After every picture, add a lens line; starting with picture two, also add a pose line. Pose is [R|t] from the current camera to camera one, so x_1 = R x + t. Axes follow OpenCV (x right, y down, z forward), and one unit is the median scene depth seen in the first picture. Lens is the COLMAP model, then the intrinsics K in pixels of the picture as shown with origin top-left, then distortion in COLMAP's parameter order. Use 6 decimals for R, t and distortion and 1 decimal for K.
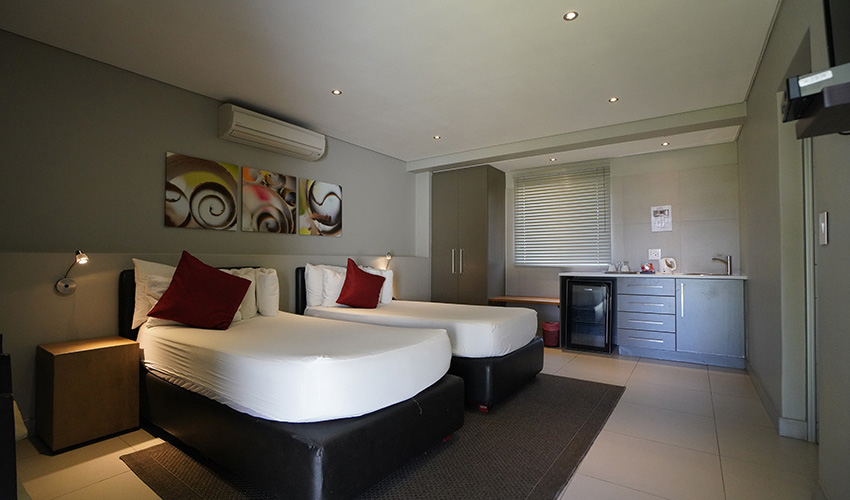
lens RADIAL K [[387.7, 0, 429.7], [0, 387.7, 251.8], [0, 0, 1]] dist [-0.016585, 0.000596]
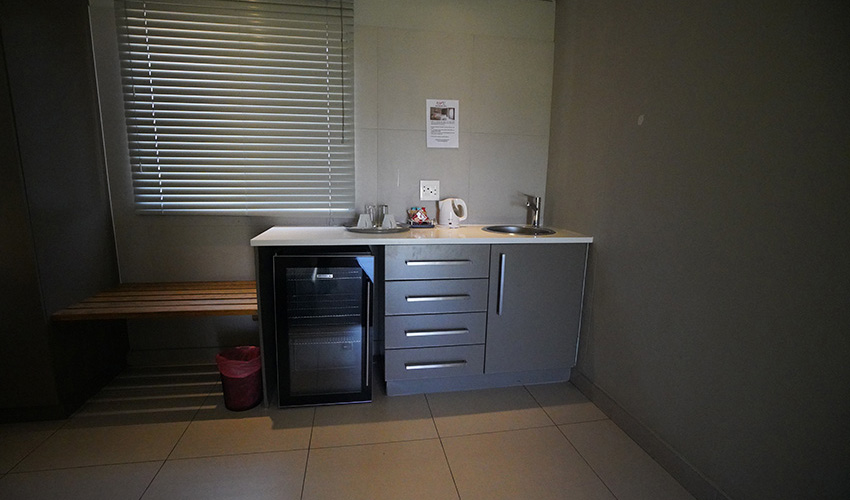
lens RADIAL K [[387.7, 0, 427.4], [0, 387.7, 243.4], [0, 0, 1]] dist [-0.016585, 0.000596]
pose [[0.701523, -0.110753, 0.703988, 0.182753], [-0.040081, 0.980155, 0.194141, -0.026377], [-0.711519, -0.164411, 0.683162, 0.610981]]
